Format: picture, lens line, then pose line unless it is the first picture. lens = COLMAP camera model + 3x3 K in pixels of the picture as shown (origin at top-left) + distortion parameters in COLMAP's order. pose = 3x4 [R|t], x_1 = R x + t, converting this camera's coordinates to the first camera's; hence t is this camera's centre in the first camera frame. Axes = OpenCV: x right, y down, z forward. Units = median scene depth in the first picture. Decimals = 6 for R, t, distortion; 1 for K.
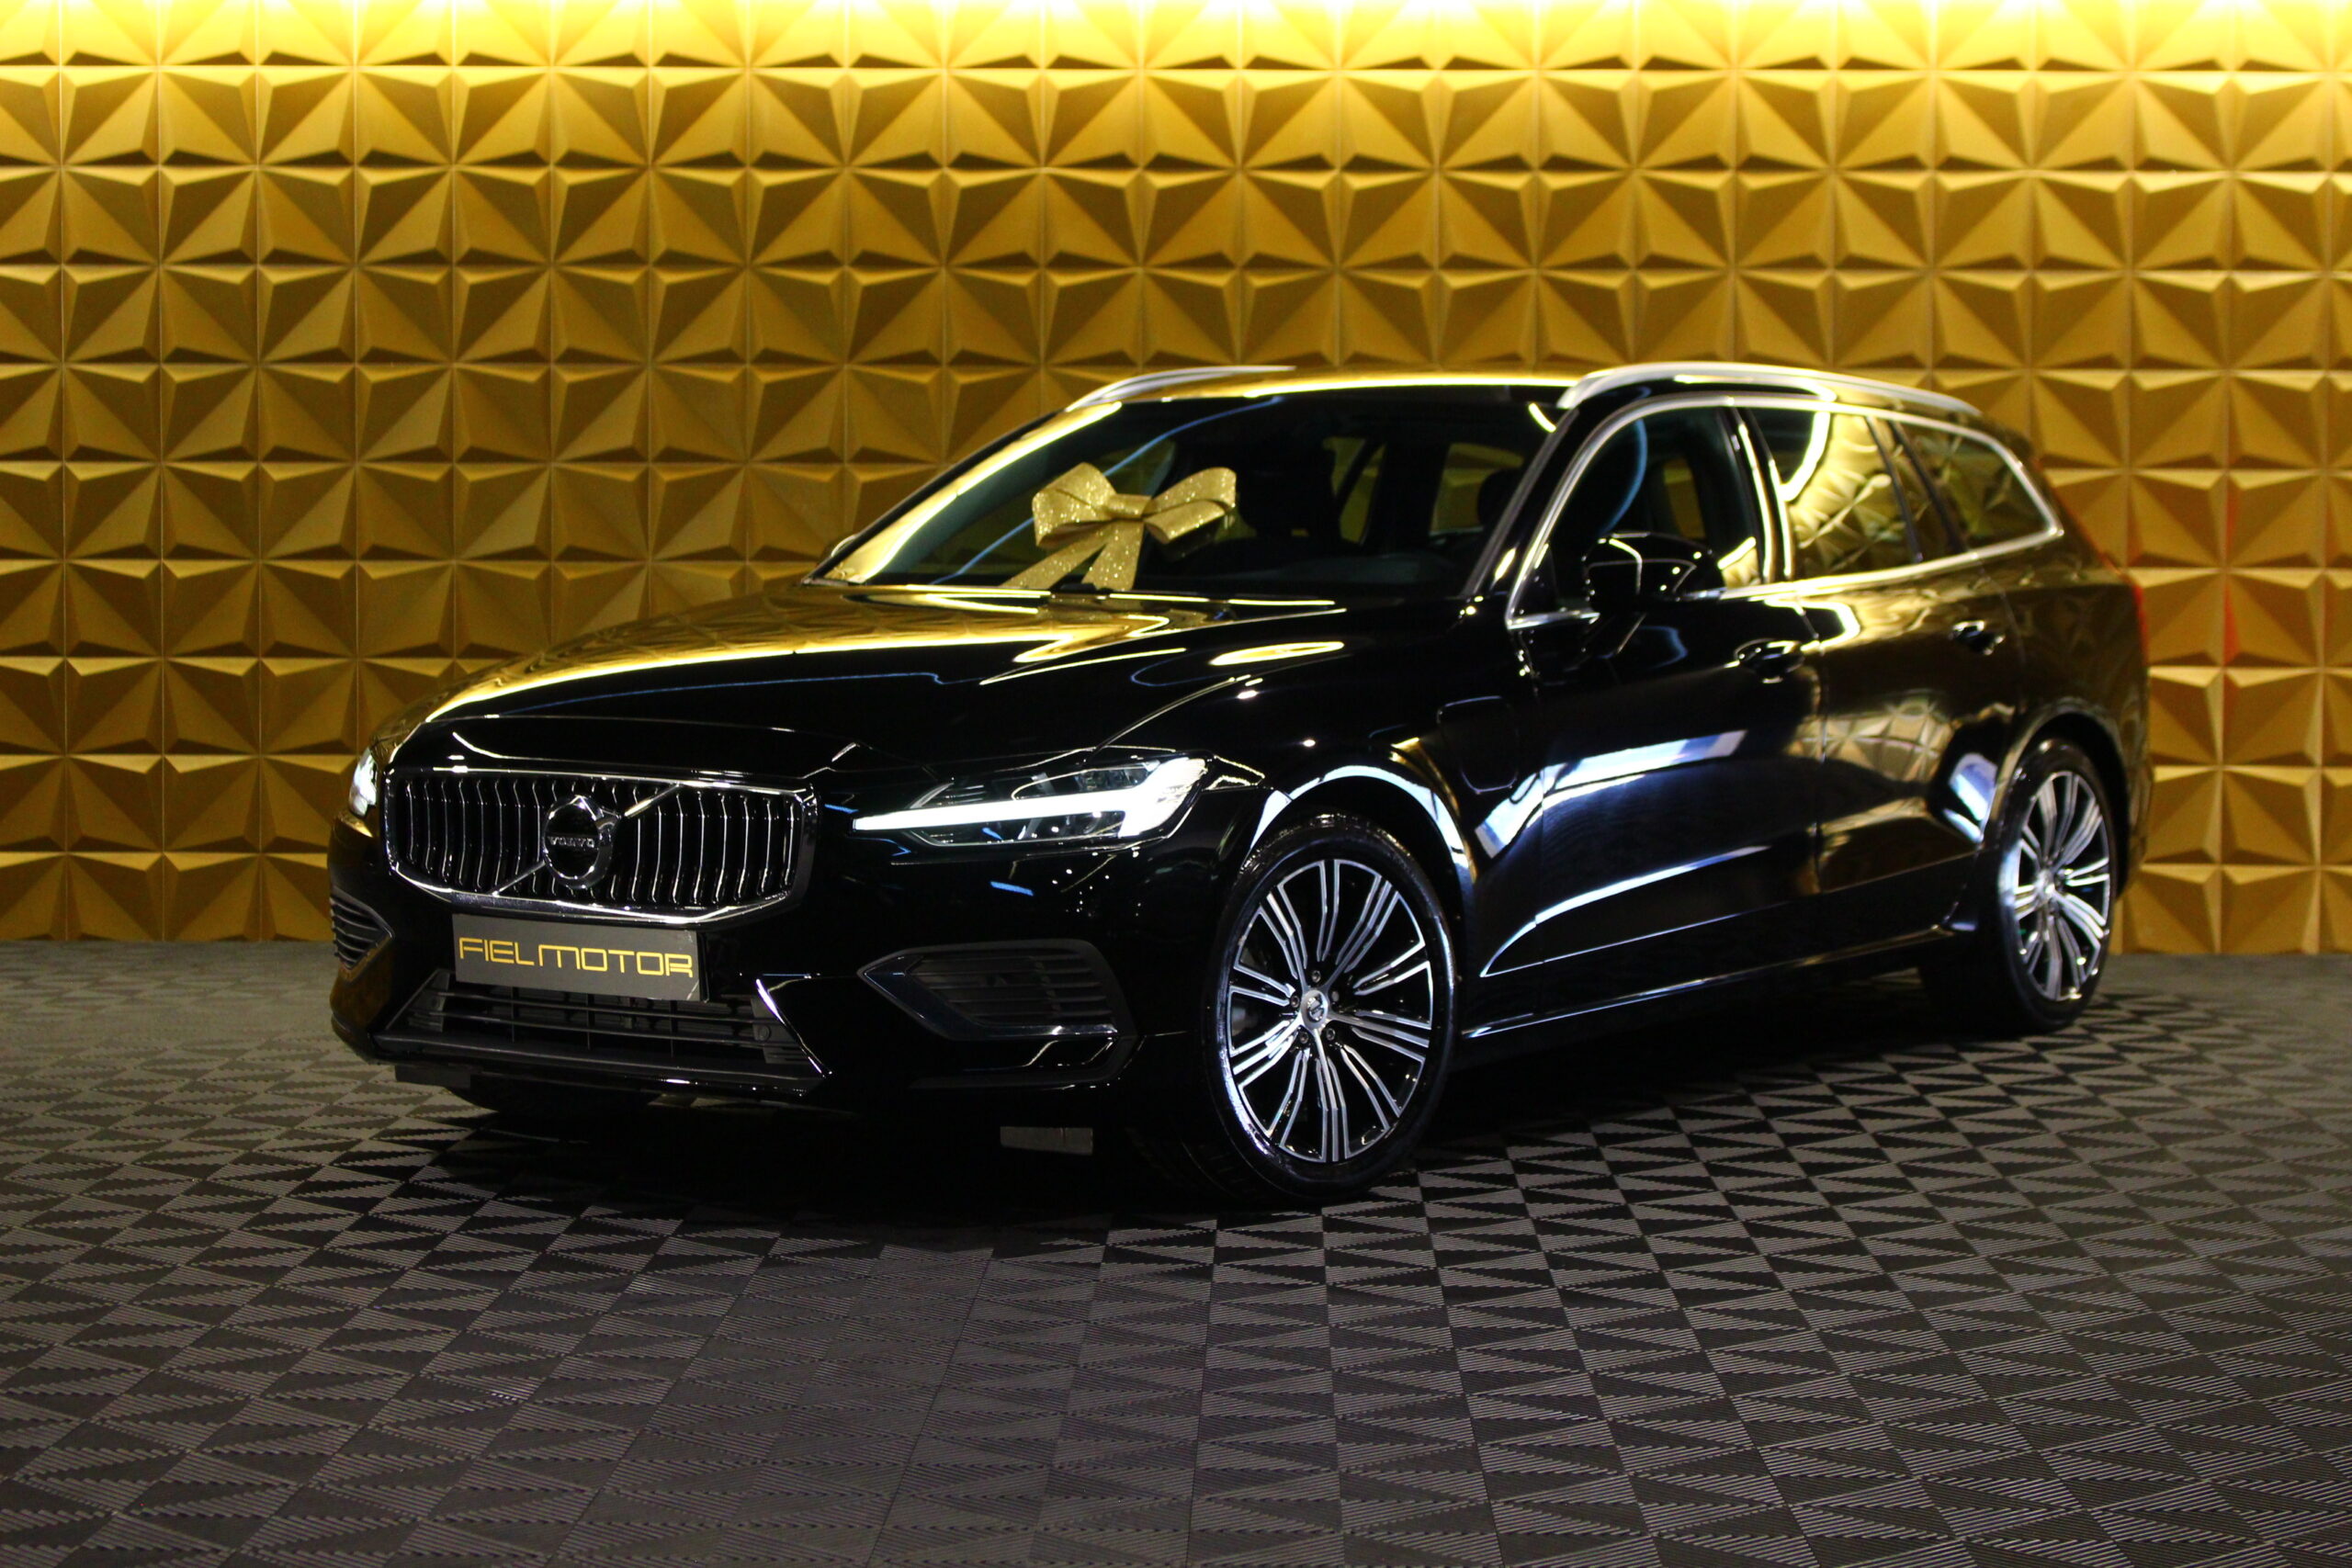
lens RADIAL K [[3605.1, 0, 1176.0], [0, 3605.1, 784.0], [0, 0, 1]] dist [0.024628, 0.000912]
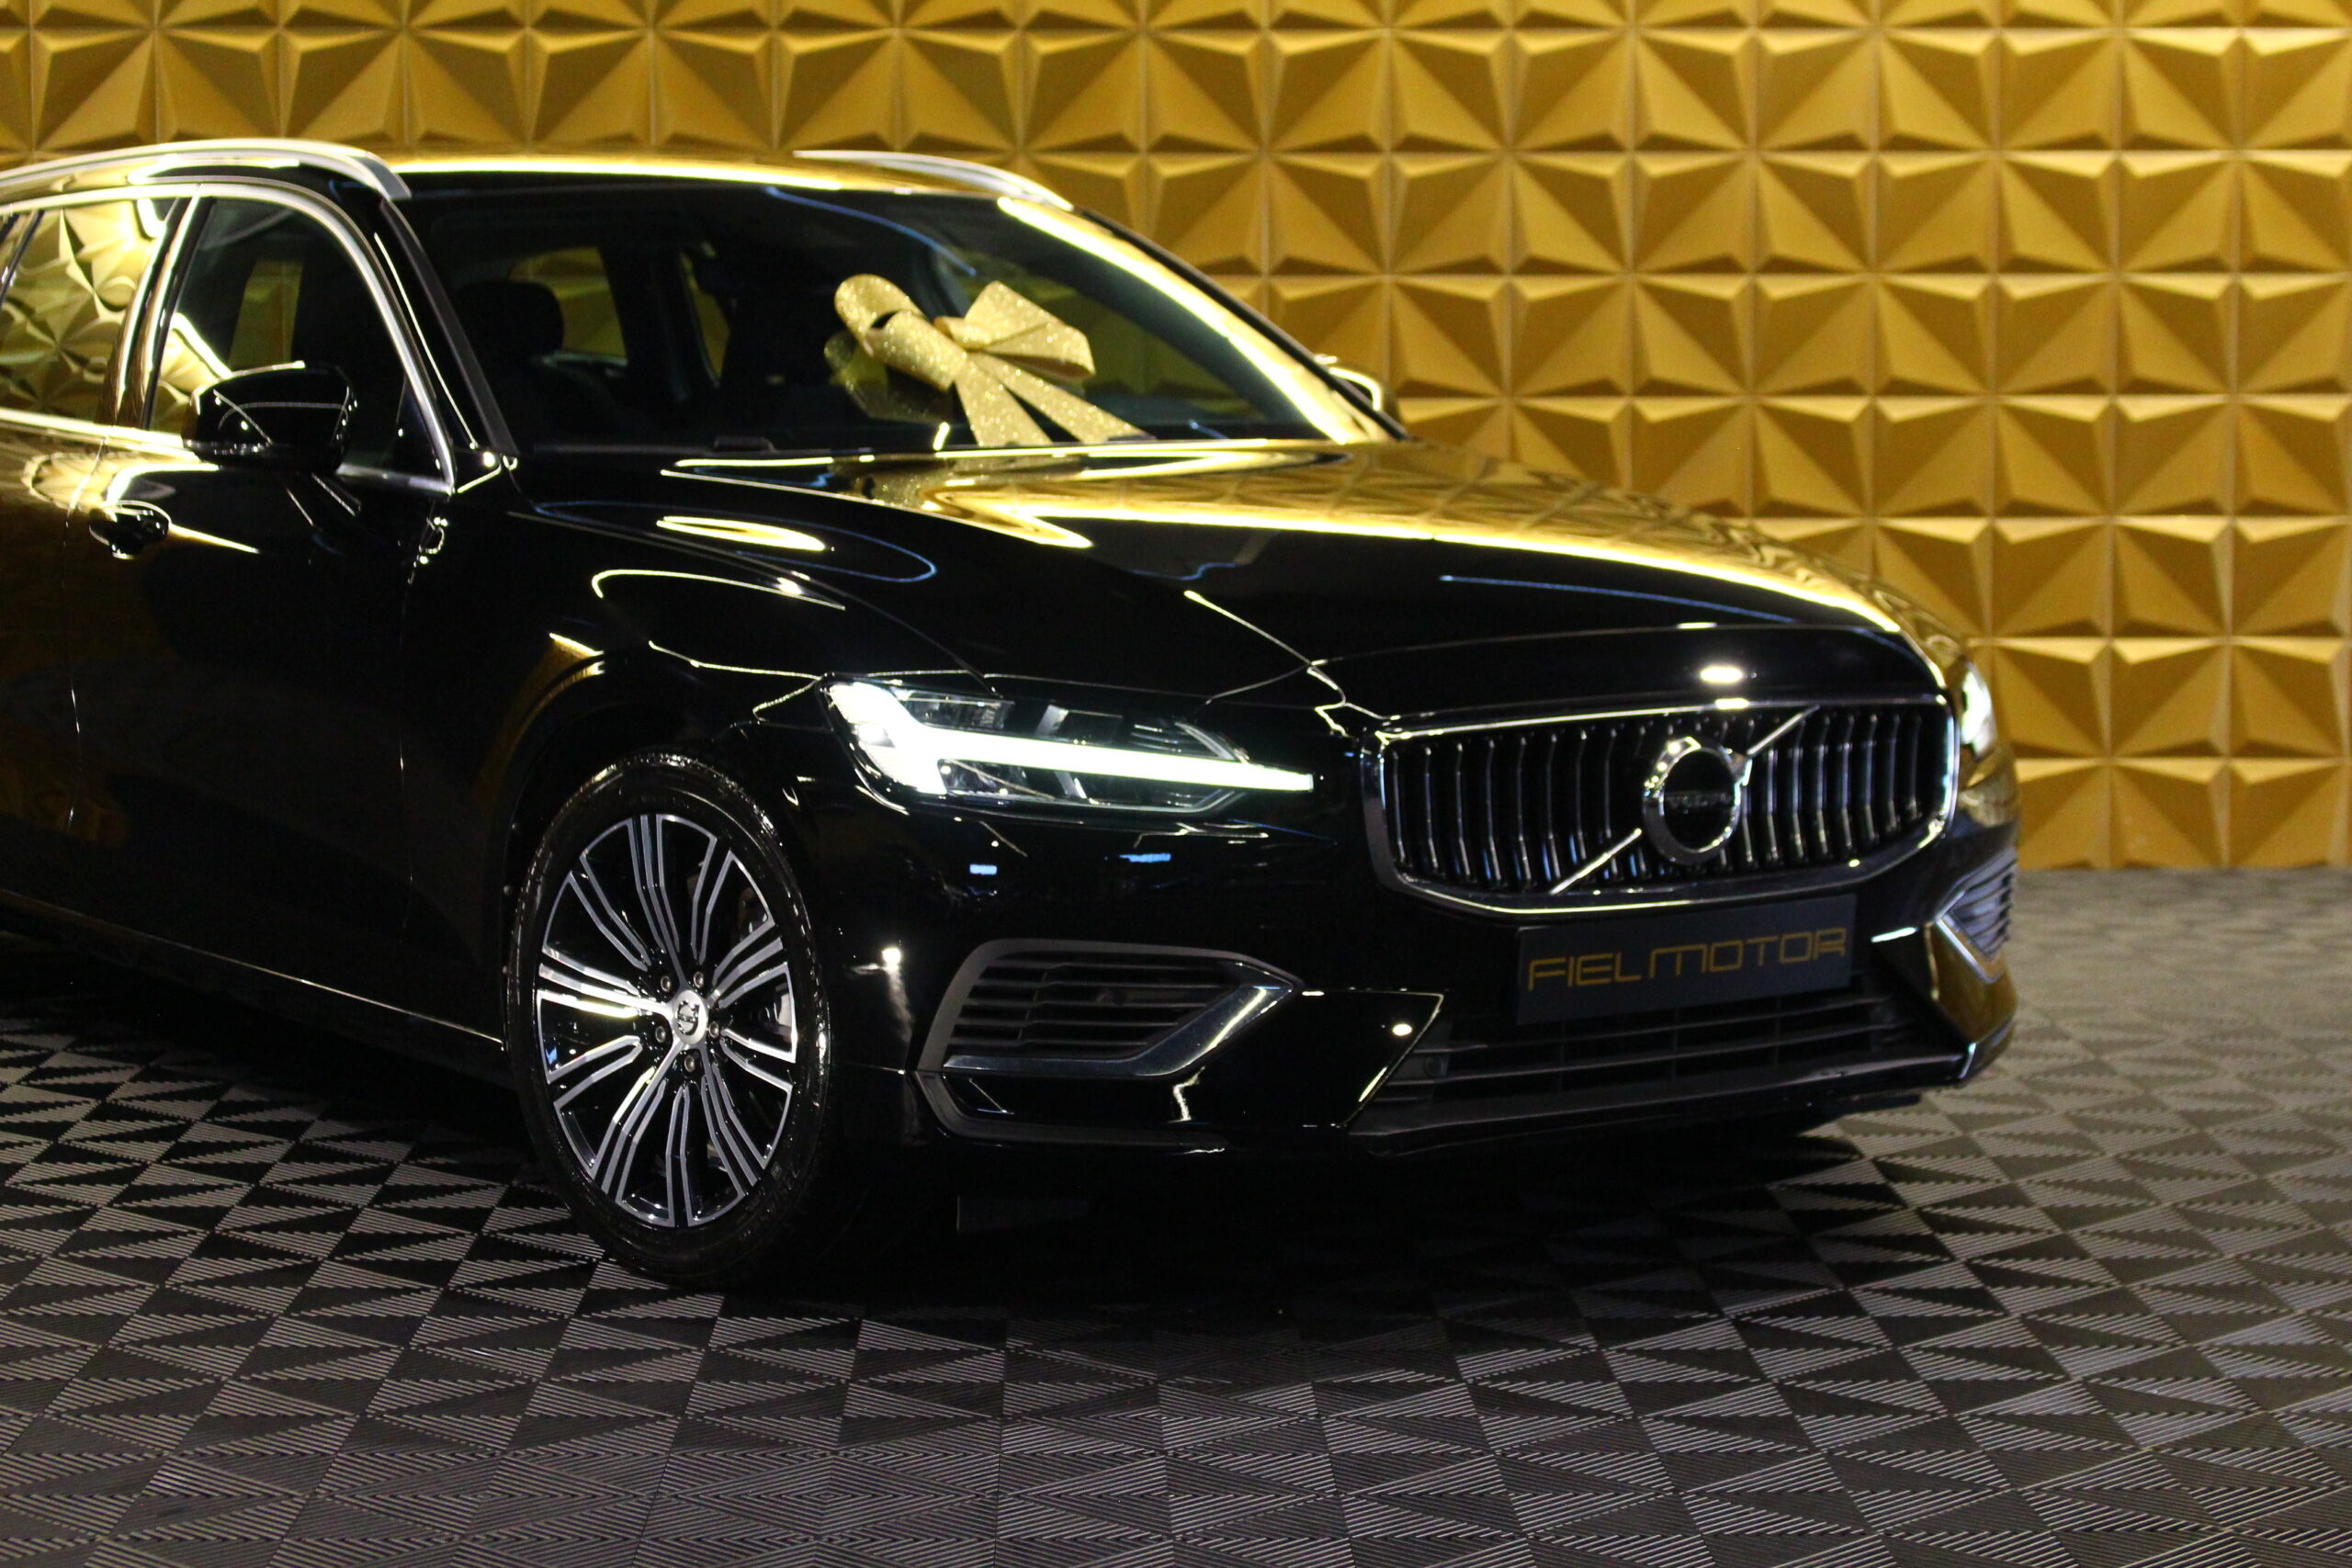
lens RADIAL K [[2724.7, 0, 1176.0], [0, 2724.7, 784.0], [0, 0, 1]] dist [0.009248, 0.028514]
pose [[0.997634, -0.018171, 0.066302, 0.008713], [0.012224, 0.995955, 0.089015, -0.029291], [-0.067651, -0.087994, 0.993821, 0.379306]]
